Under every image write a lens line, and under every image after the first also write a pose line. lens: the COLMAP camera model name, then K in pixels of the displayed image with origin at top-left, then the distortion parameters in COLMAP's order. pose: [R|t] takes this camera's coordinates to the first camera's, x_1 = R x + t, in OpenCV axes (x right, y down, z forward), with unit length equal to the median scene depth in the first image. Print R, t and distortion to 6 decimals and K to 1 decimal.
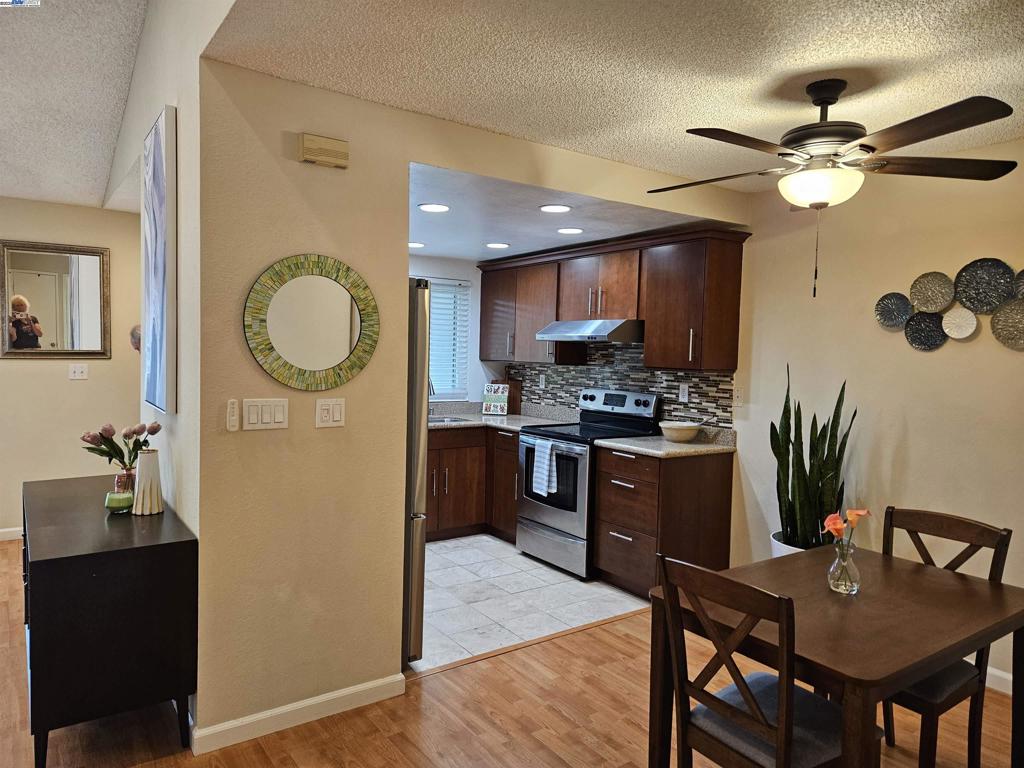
lens RADIAL K [[684.2, 0, 507.2], [0, 684.2, 377.4], [0, 0, 1]] dist [0.067103, -0.057559]
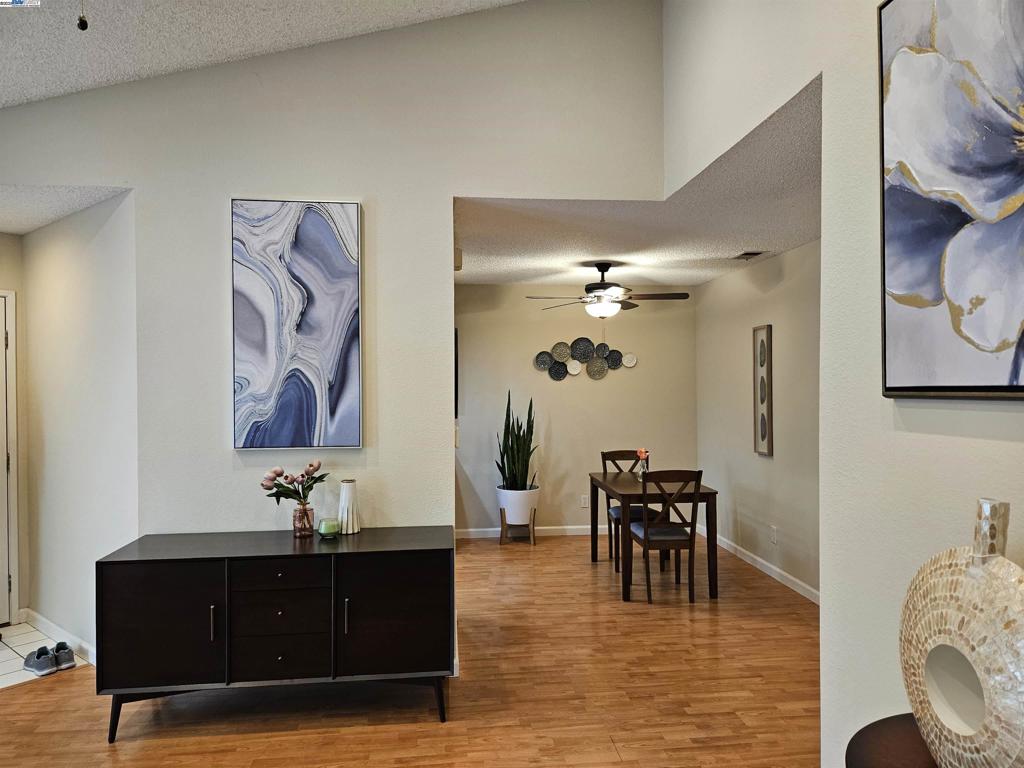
lens RADIAL K [[684.2, 0, 515.1], [0, 684.2, 391.4], [0, 0, 1]] dist [0.067103, -0.057559]
pose [[0.488678, -0.040388, 0.871529, -1.276194], [0.053755, 0.998424, 0.016127, -0.047944], [-0.870806, 0.038968, 0.490079, 0.144670]]
